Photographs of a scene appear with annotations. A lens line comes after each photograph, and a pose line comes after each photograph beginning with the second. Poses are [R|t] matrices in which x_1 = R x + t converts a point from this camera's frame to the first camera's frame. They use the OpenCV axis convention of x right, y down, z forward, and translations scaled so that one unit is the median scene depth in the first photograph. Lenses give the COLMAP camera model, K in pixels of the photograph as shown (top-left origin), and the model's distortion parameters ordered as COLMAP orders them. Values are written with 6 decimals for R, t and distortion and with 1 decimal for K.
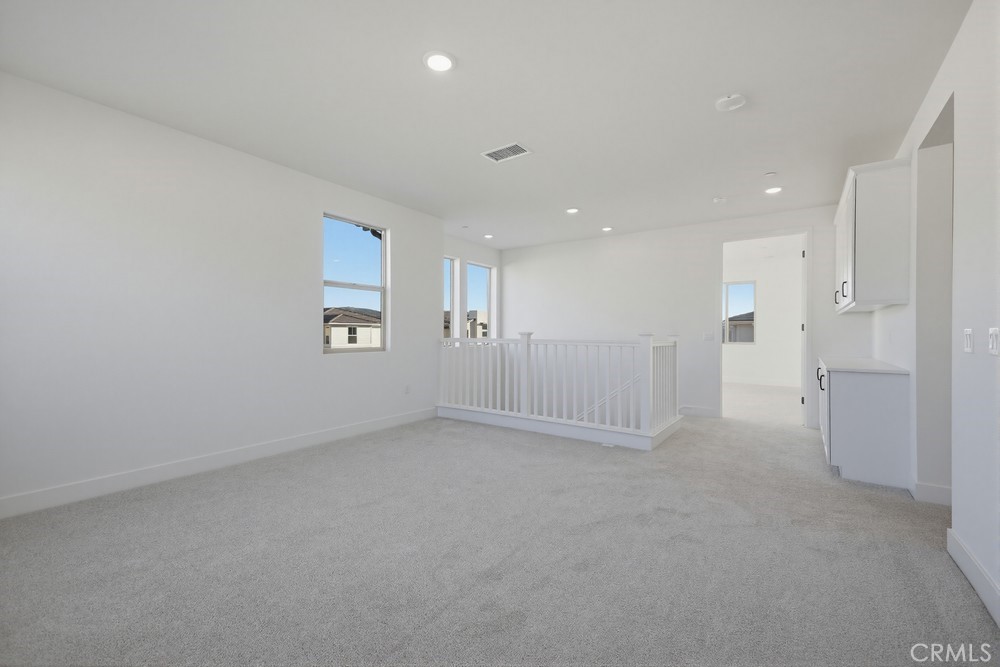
lens RADIAL K [[426.2, 0, 495.4], [0, 426.2, 331.5], [0, 0, 1]] dist [0.062707, -0.022102]
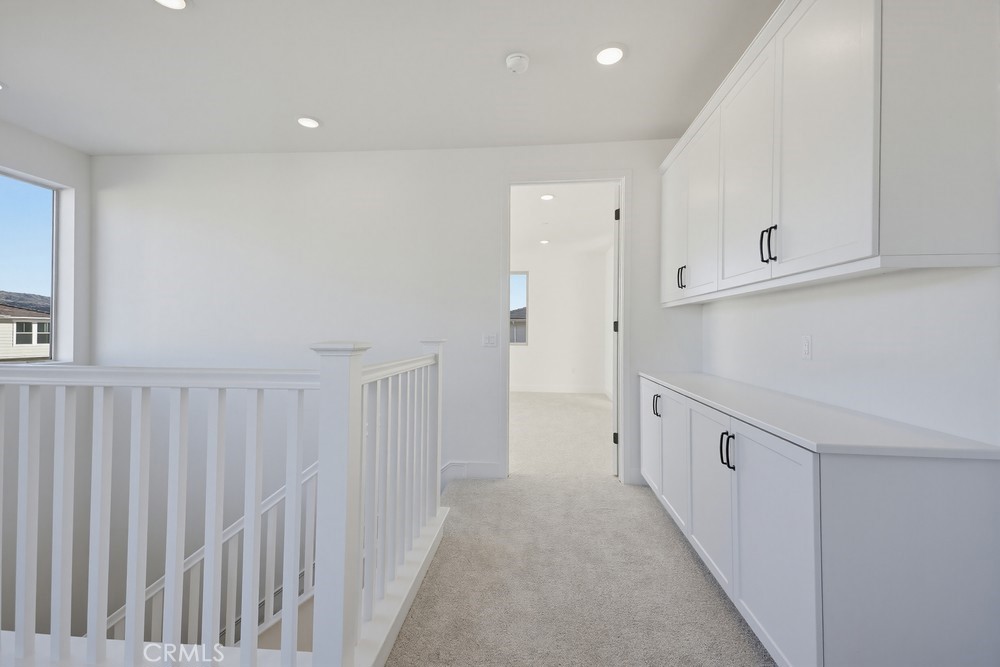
lens RADIAL K [[421.7, 0, 499.8], [0, 421.7, 325.2], [0, 0, 1]] dist [0.060421, -0.020948]
pose [[0.866184, 0.007817, 0.499665, 0.210574], [-0.004839, 0.999962, -0.007256, -0.005465], [-0.499702, 0.003867, 0.866188, 0.481636]]
